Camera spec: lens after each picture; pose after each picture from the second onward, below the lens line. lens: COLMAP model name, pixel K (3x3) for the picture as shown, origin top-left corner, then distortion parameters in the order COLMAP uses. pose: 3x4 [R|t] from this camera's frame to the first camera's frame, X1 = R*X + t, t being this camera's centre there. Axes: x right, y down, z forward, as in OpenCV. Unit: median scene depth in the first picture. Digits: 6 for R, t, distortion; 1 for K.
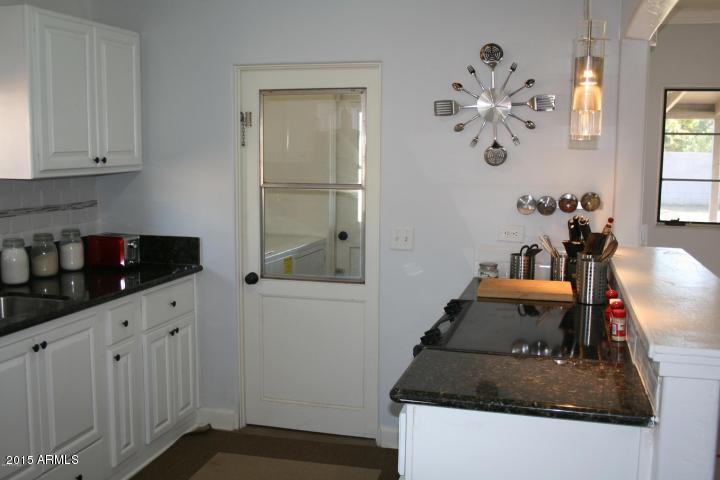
lens RADIAL K [[772.2, 0, 360.1], [0, 772.2, 240.7], [0, 0, 1]] dist [-0.010106, 0.000000]
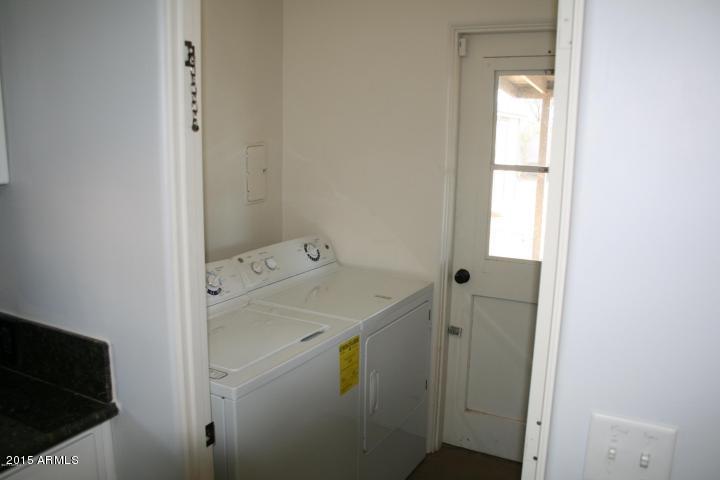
lens RADIAL K [[601.8, 0, 360.5], [0, 601.8, 240.8], [0, 0, 1]] dist [-0.096947, -0.002546]
pose [[0.976303, 0.045458, -0.211579, -0.001101], [-0.033143, 0.997563, 0.061394, -0.063546], [0.213855, -0.052927, 0.975431, 0.521507]]
